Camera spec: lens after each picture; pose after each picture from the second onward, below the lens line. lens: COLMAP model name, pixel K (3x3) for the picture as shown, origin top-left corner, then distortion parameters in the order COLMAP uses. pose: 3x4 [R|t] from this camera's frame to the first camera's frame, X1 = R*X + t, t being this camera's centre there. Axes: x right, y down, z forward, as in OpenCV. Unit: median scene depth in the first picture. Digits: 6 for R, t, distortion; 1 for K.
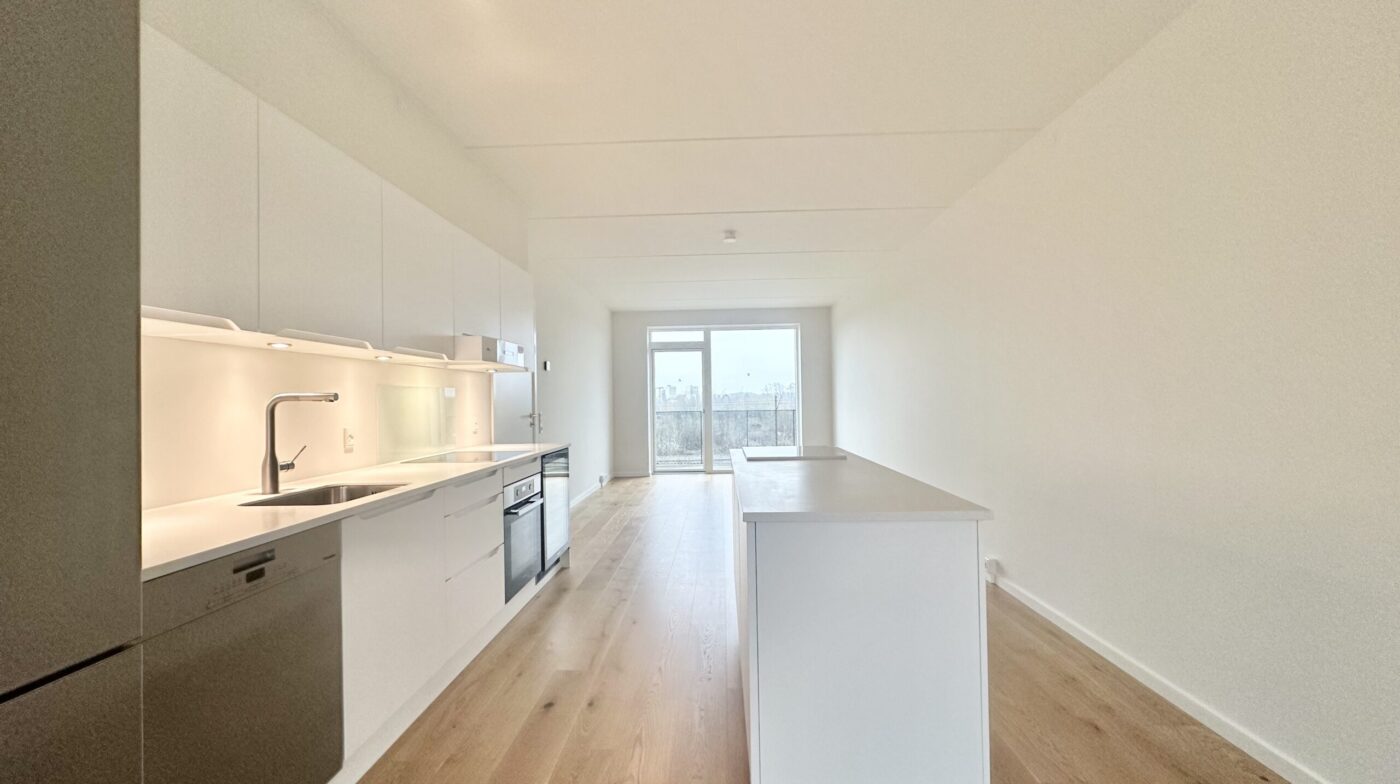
lens RADIAL K [[555.2, 0, 700.0], [0, 555.2, 392.0], [0, 0, 1]] dist [-0.000145, -0.000071]
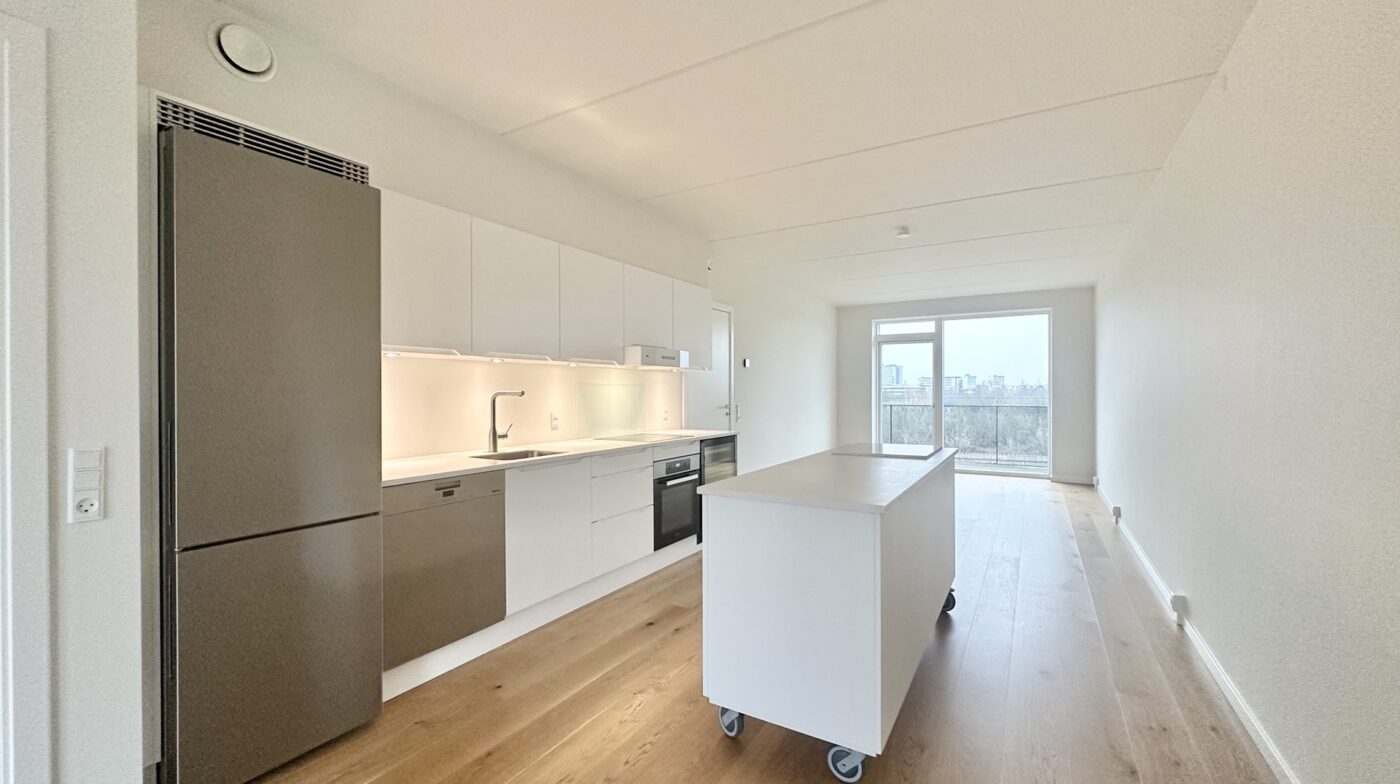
lens RADIAL K [[555.2, 0, 700.0], [0, 555.2, 392.0], [0, 0, 1]] dist [-0.000145, -0.000071]
pose [[0.877761, 0.014062, -0.478892, 0.290128], [-0.005114, 0.999787, 0.019985, -0.015563], [0.479072, -0.015093, 0.877646, -0.071820]]
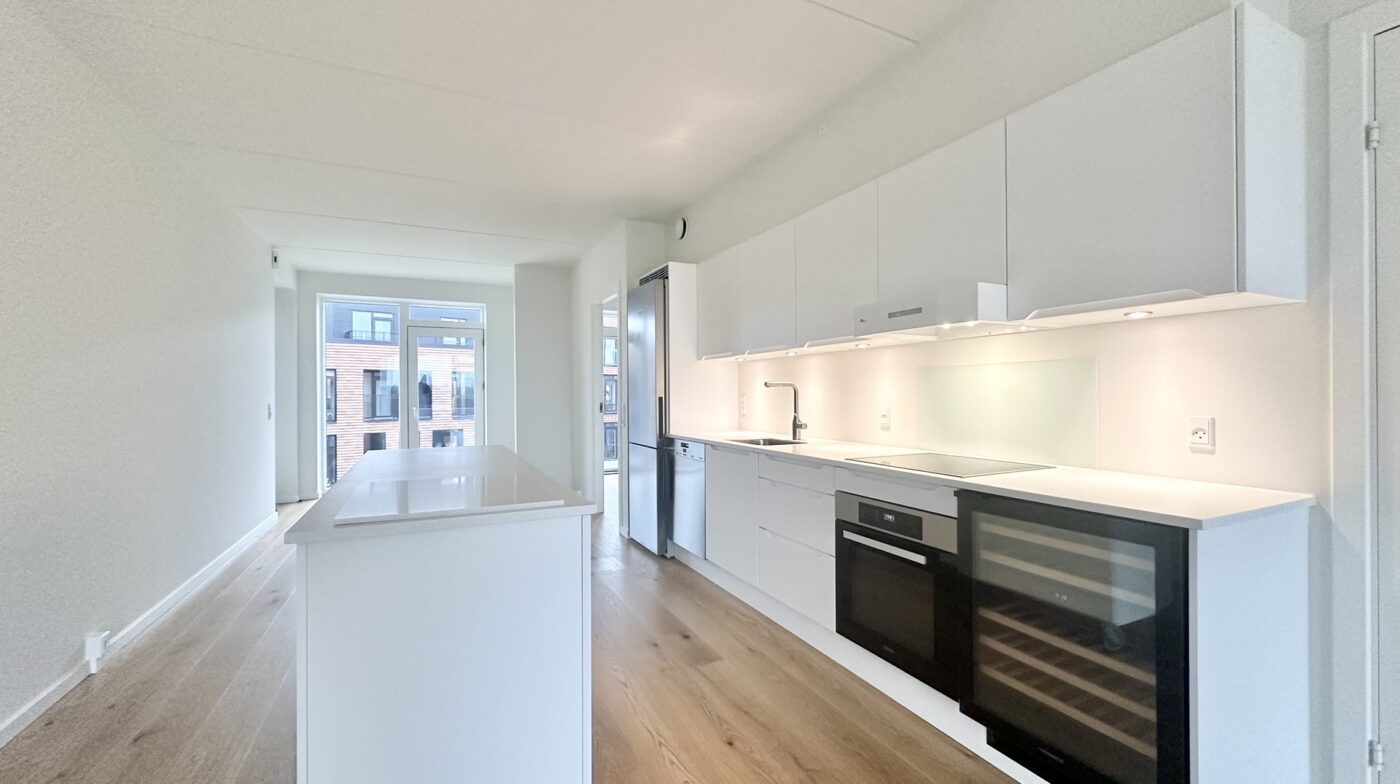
lens RADIAL K [[555.2, 0, 700.0], [0, 555.2, 392.0], [0, 0, 1]] dist [-0.000145, -0.000071]
pose [[-0.879009, 0.019455, -0.476407, 0.169565], [0.025629, 0.999651, -0.006465, 0.020414], [0.476115, -0.017893, -0.879201, 1.298577]]
